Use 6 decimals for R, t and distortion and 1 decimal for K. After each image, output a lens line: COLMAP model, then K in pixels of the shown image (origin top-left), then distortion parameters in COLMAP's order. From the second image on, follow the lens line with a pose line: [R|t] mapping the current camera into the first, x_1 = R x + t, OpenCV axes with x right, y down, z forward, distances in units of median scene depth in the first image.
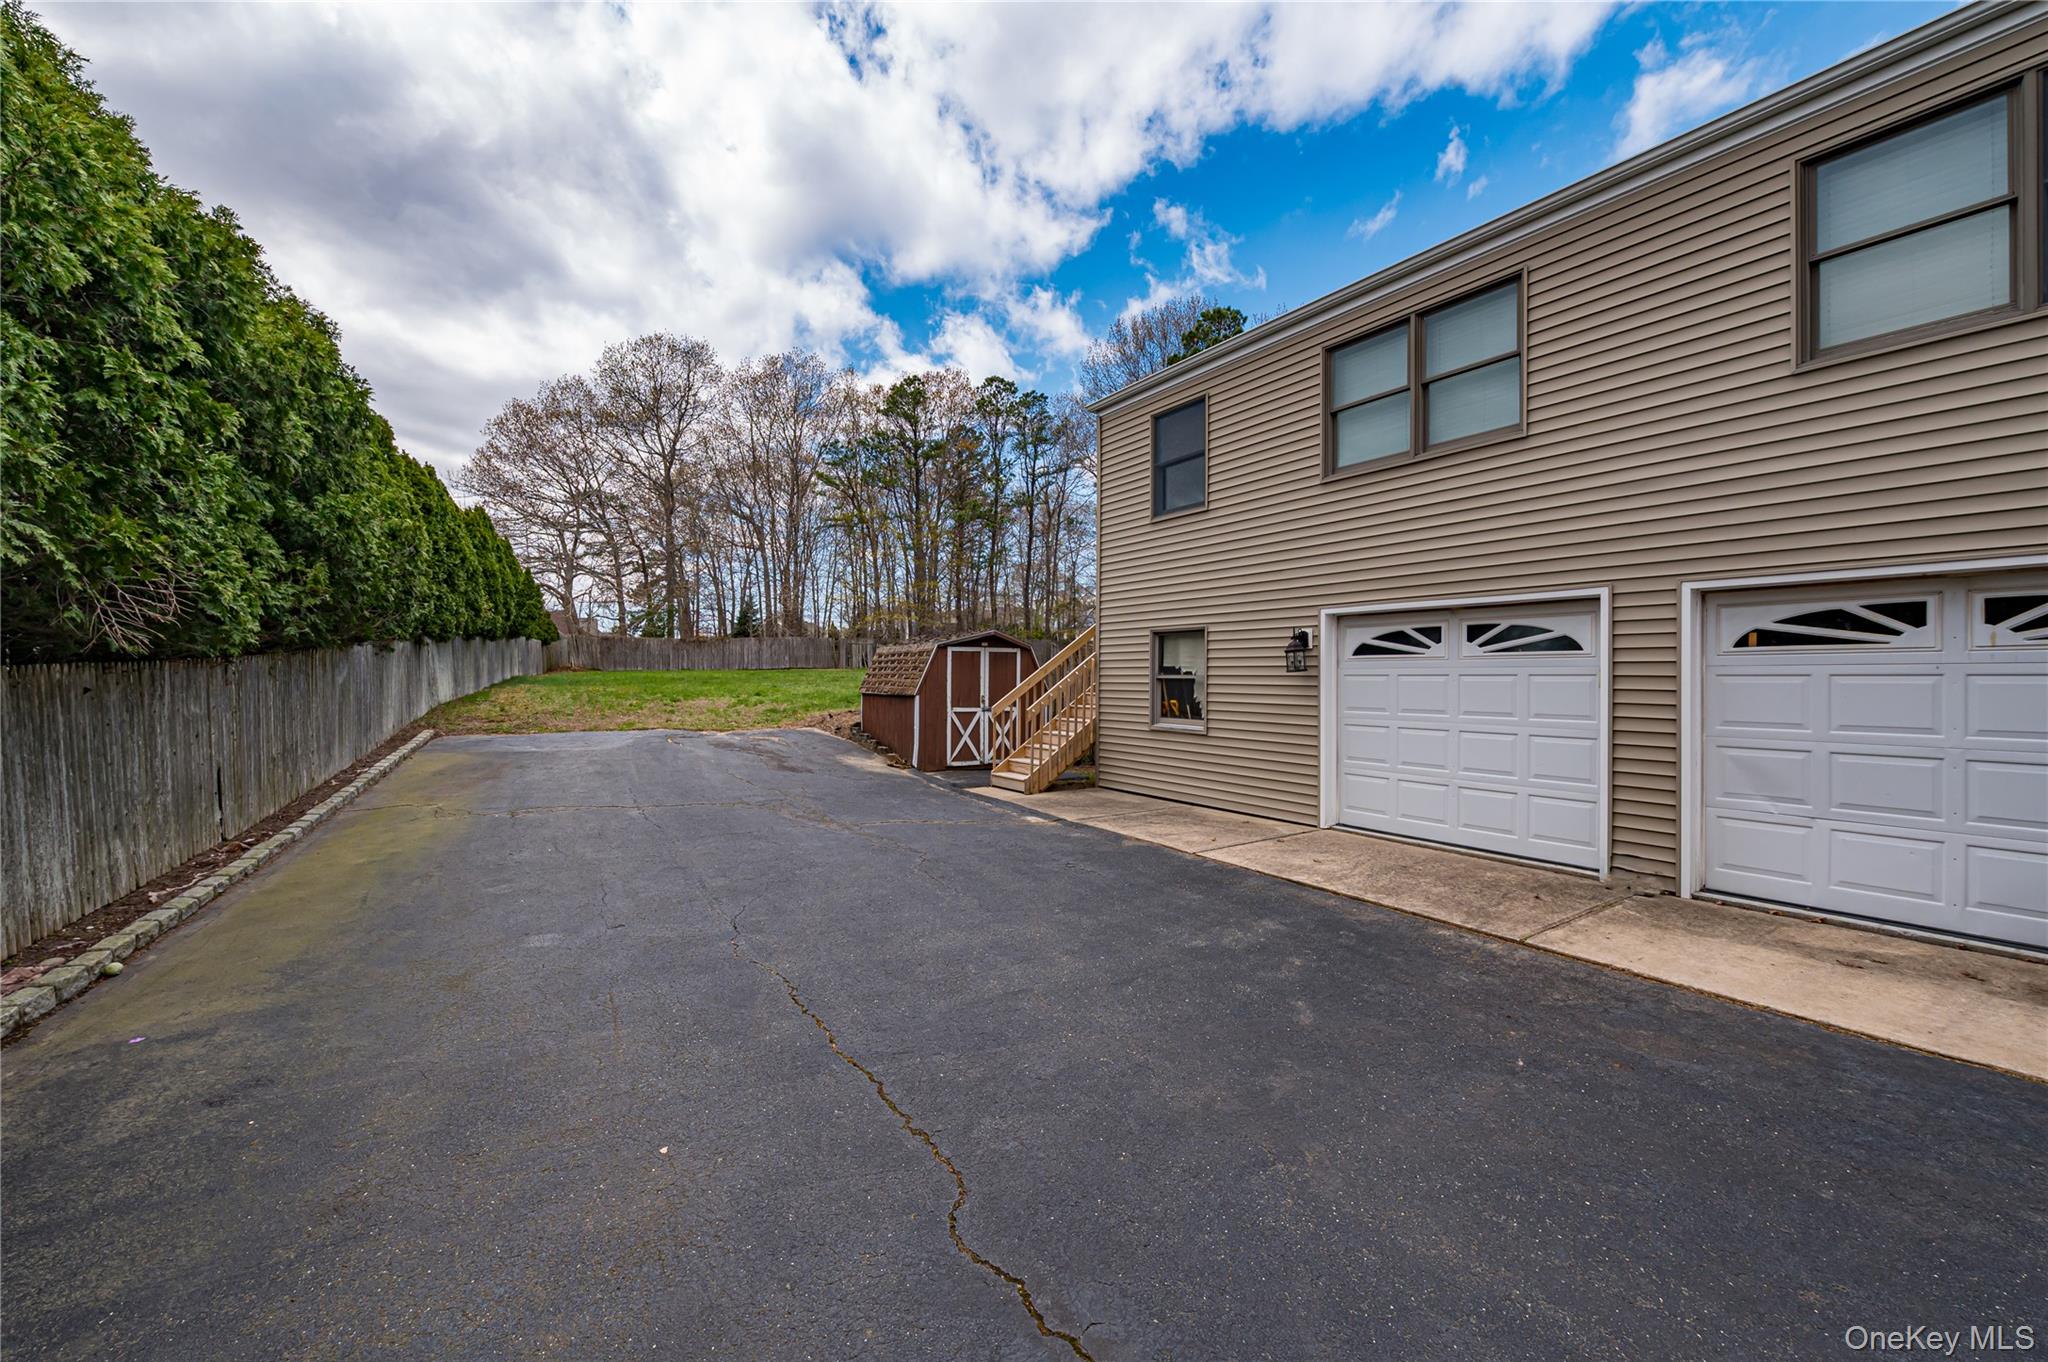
lens RADIAL K [[804.4, 0, 1024.0], [0, 804.4, 681.0], [0, 0, 1]] dist [0.001217, 0.000187]
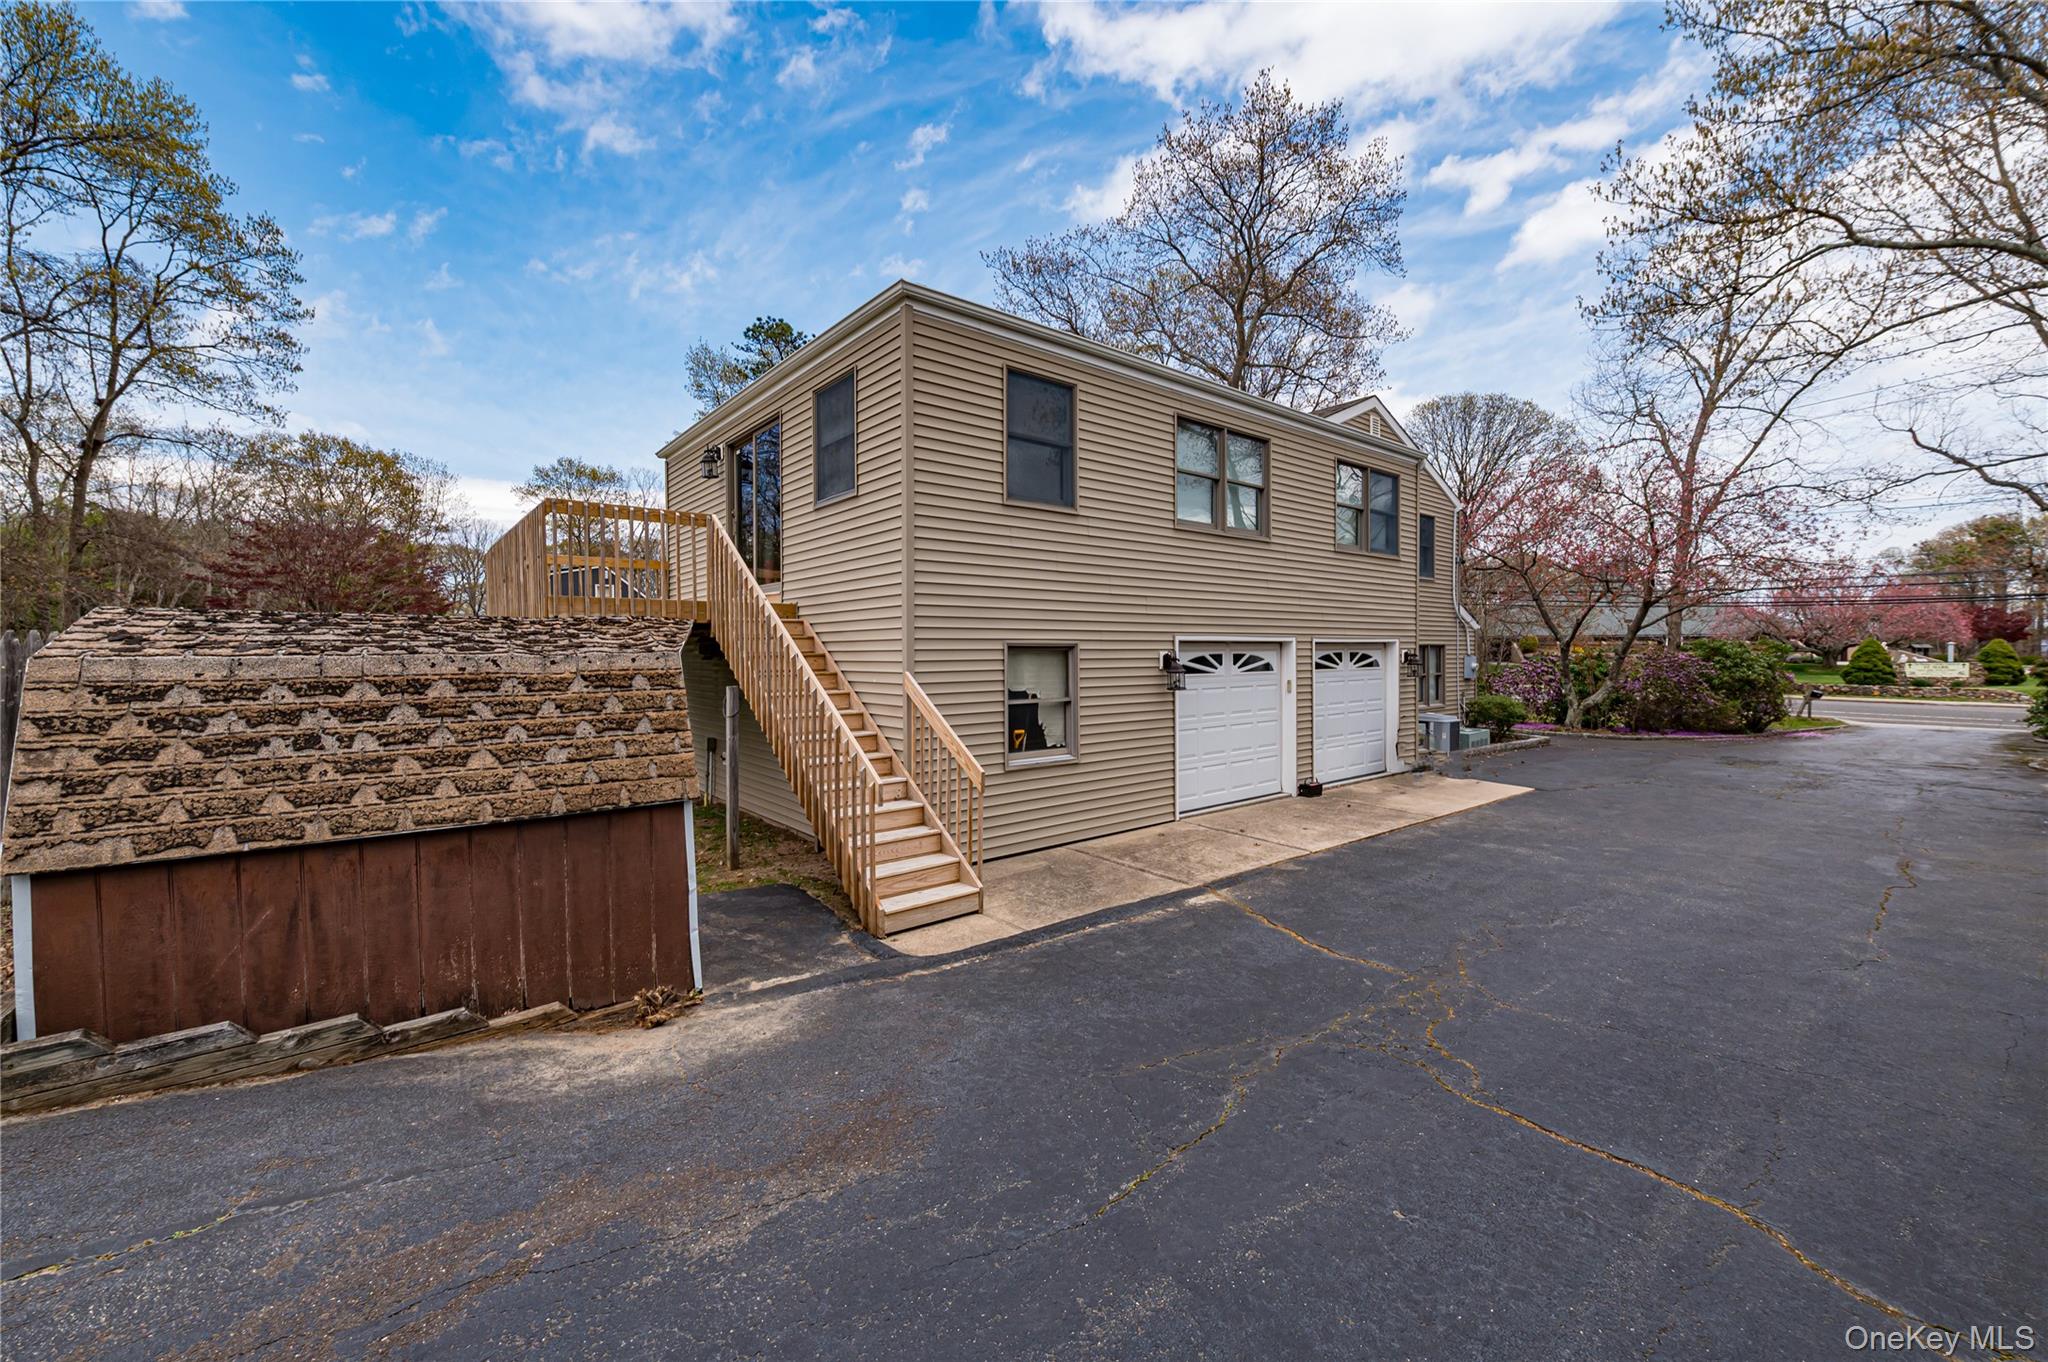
lens RADIAL K [[804.4, 0, 1024.0], [0, 804.4, 681.0], [0, 0, 1]] dist [0.001217, 0.000187]
pose [[-0.120894, -0.031808, 0.992156, -0.677576], [0.019470, 0.999218, 0.034407, -0.059248], [-0.992474, 0.023477, -0.120181, 1.189798]]
